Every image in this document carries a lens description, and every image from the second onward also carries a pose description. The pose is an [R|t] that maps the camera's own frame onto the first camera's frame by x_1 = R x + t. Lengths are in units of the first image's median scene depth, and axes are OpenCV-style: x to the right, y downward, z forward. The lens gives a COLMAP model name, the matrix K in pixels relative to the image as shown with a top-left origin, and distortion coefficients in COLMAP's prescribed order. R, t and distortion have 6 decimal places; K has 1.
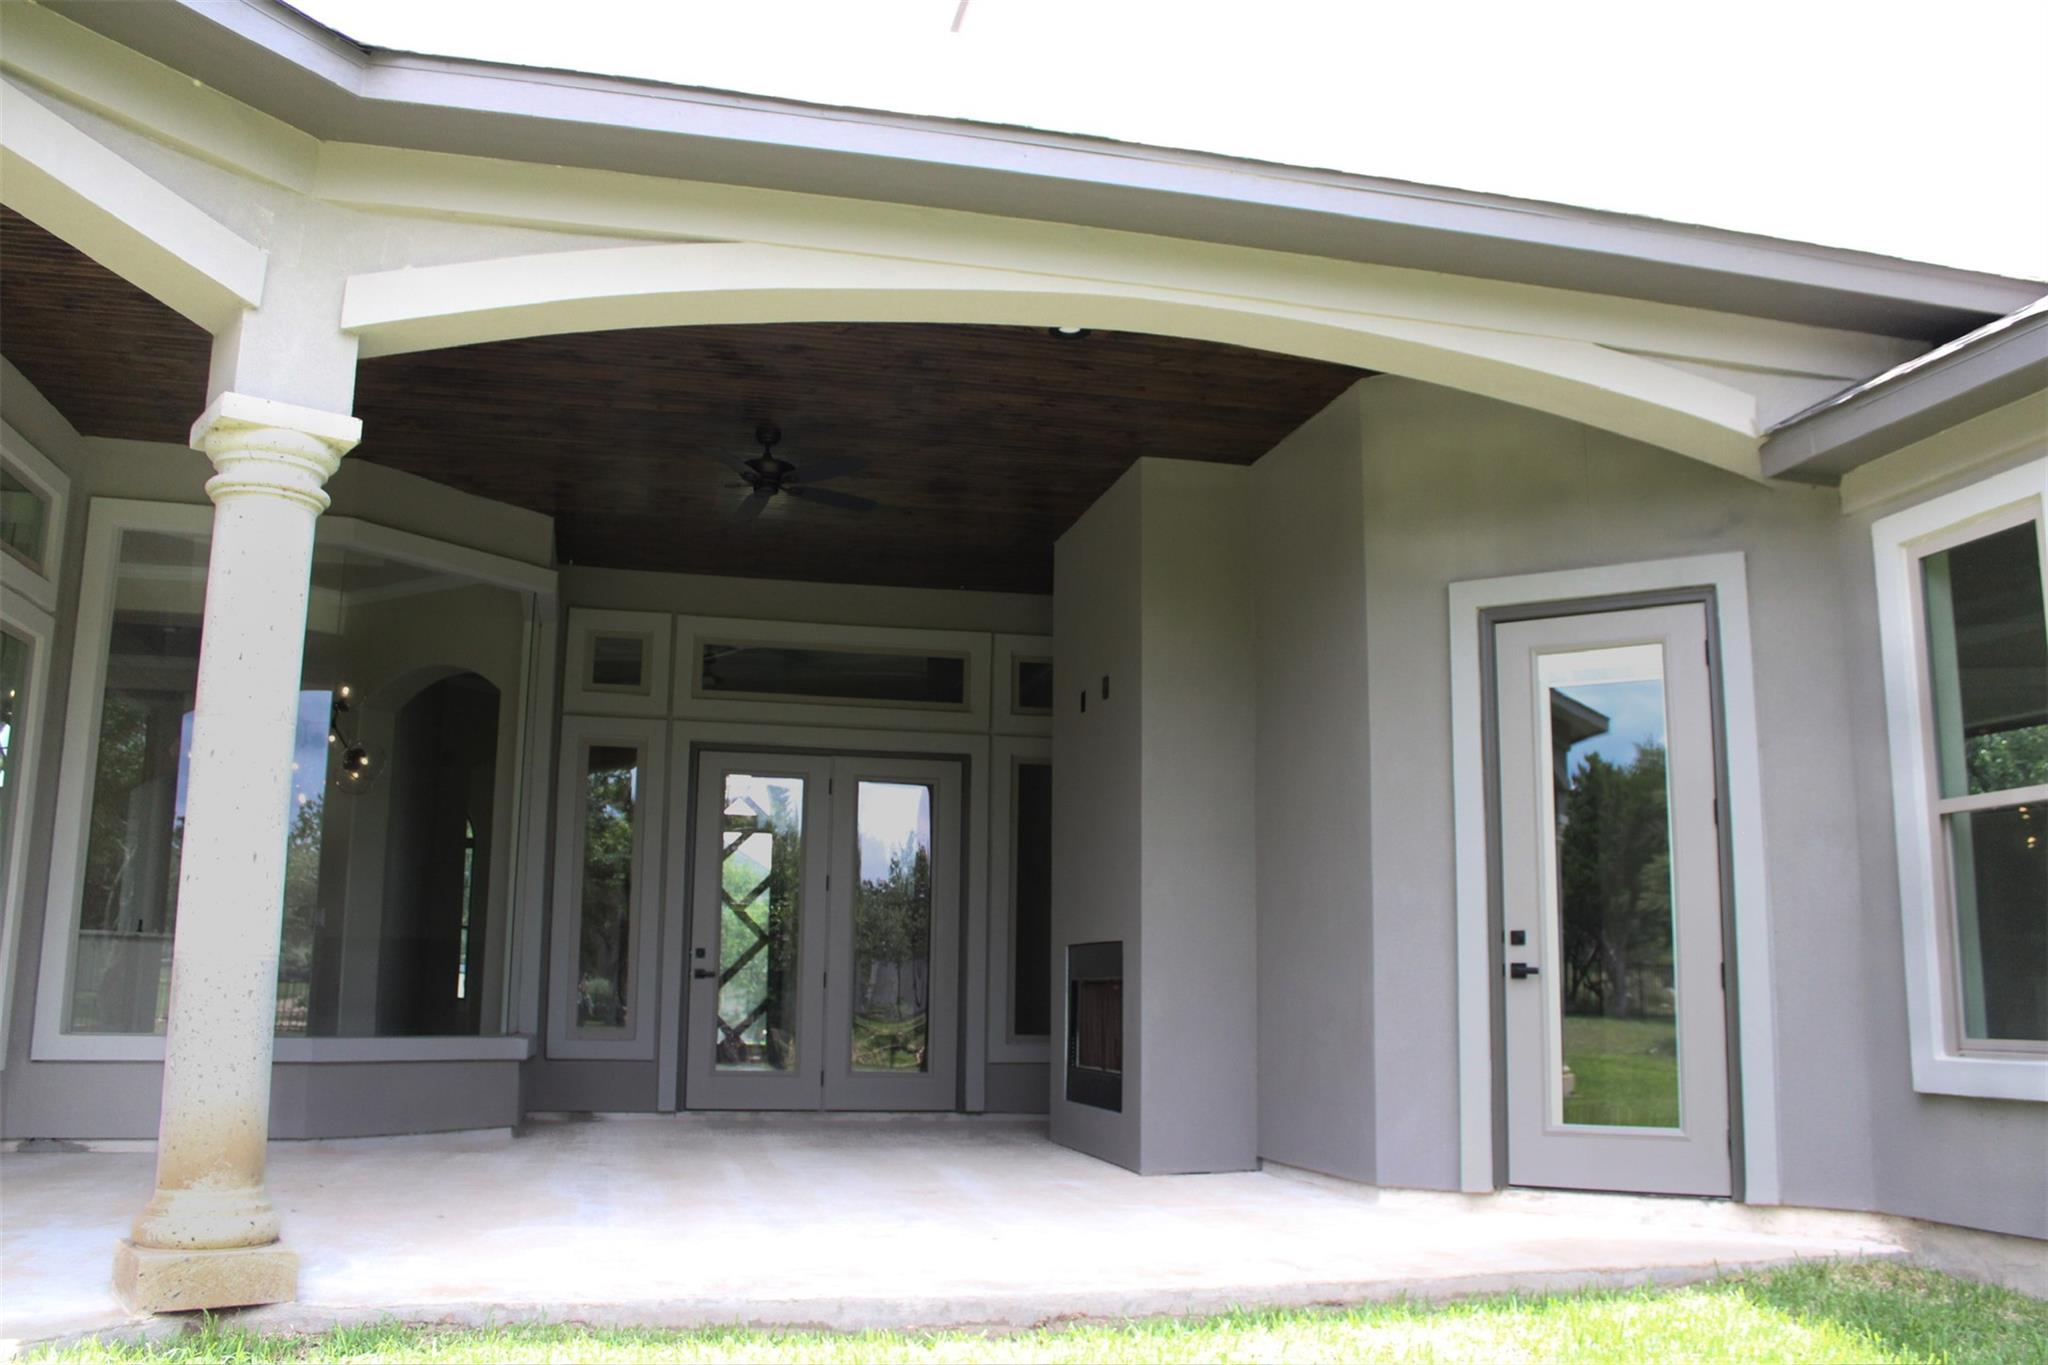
lens RADIAL K [[1751.3, 0, 1024.0], [0, 1751.3, 682.5], [0, 0, 1]] dist [-0.144249, 0.146753]
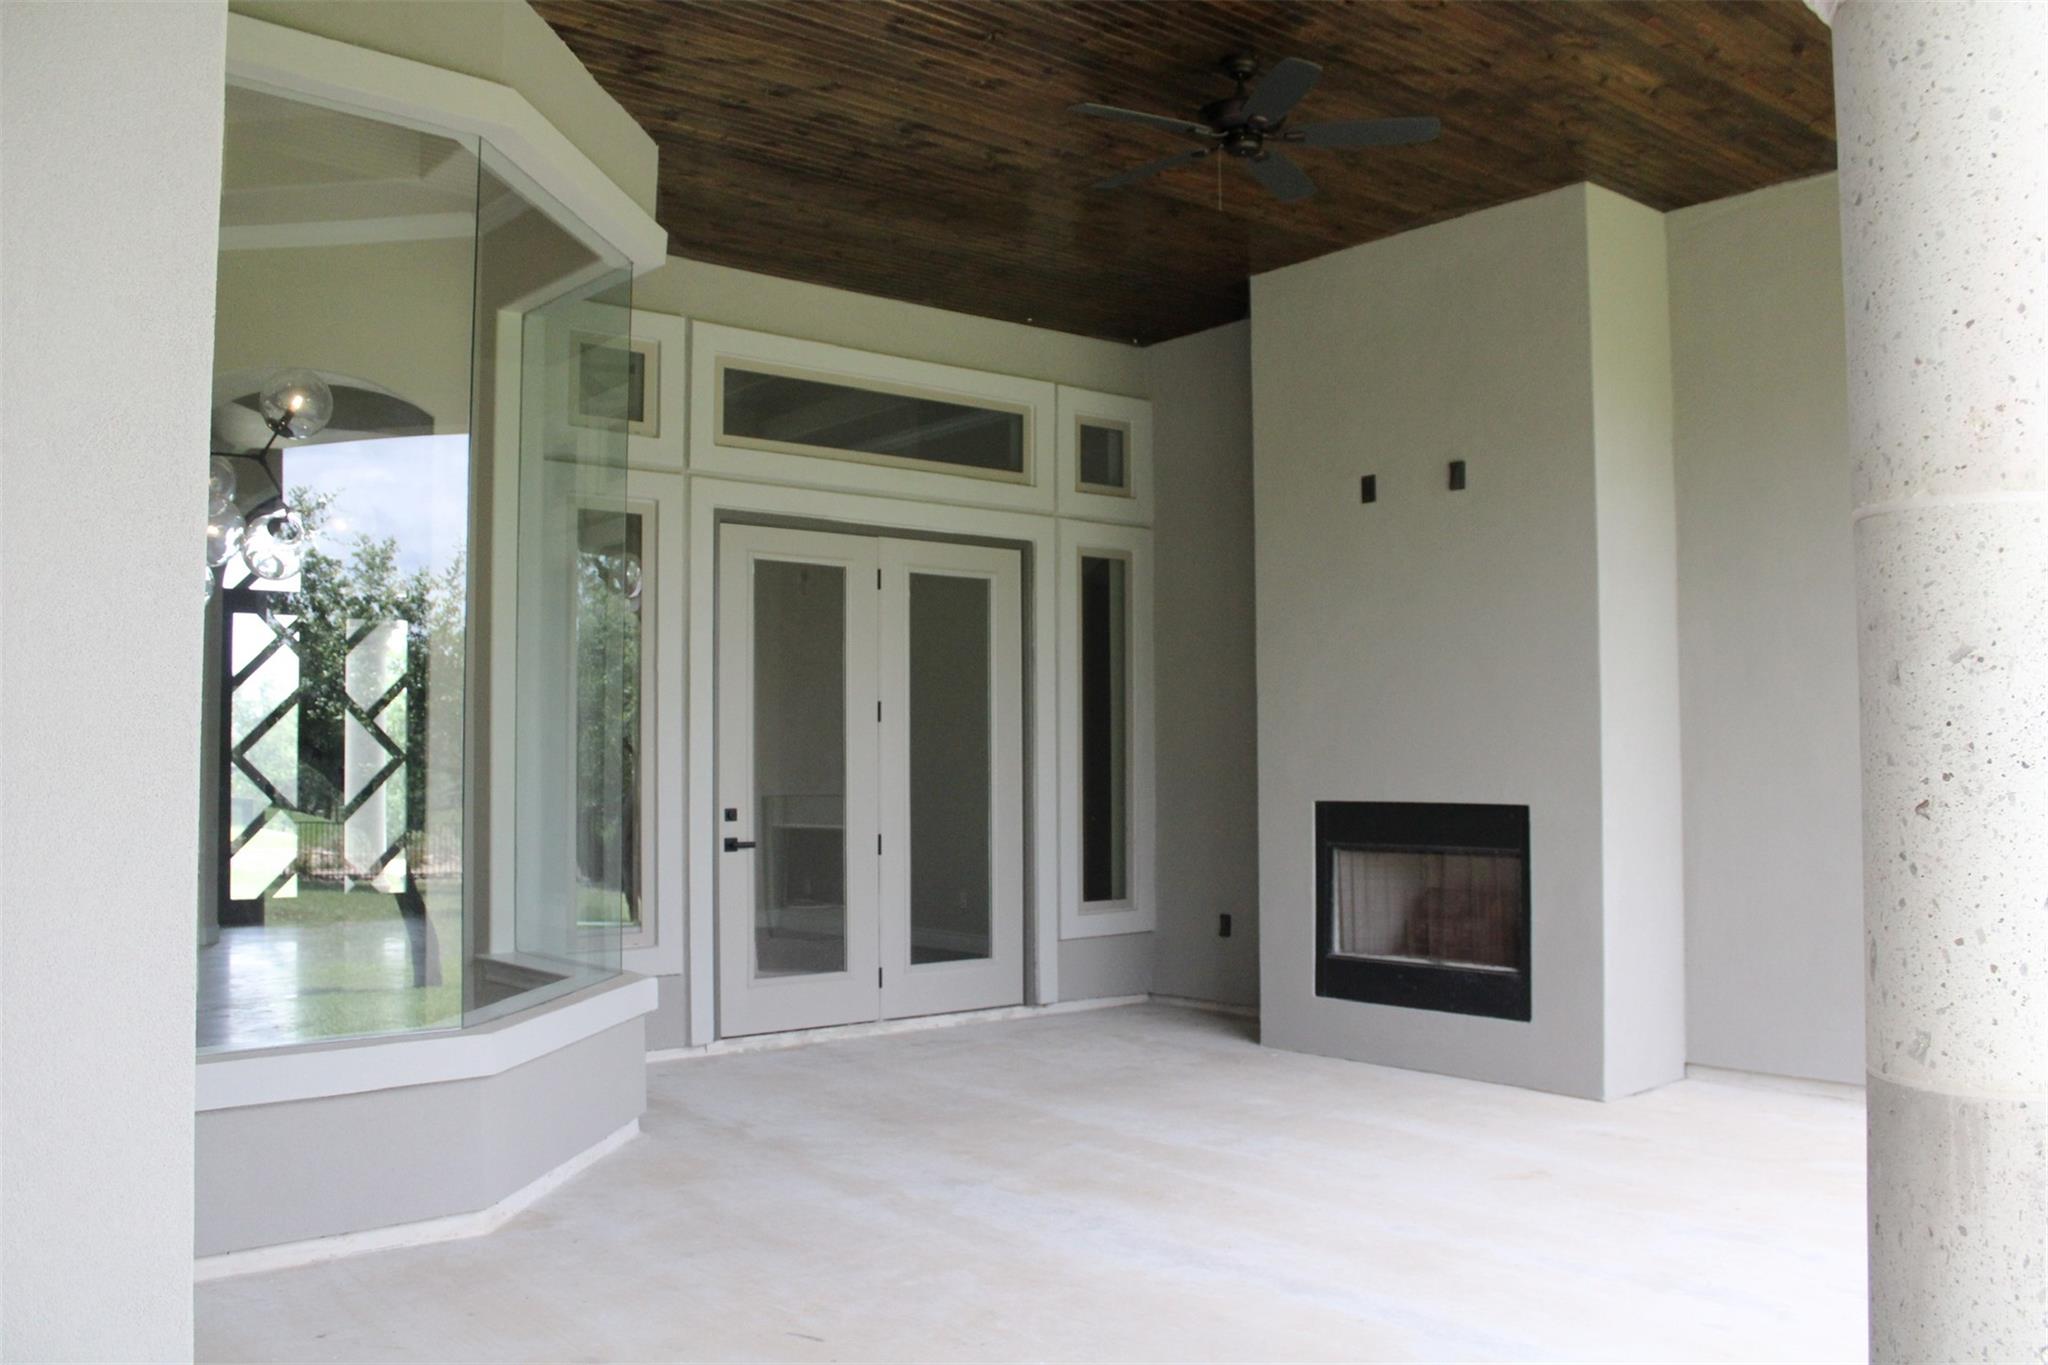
lens RADIAL K [[1751.3, 0, 1024.0], [0, 1751.3, 682.5], [0, 0, 1]] dist [-0.144249, 0.146753]
pose [[0.891305, 0.006131, 0.453363, -0.388105], [-0.066059, 0.990995, 0.116470, 0.013684], [-0.448566, -0.133759, 0.883684, 0.328780]]
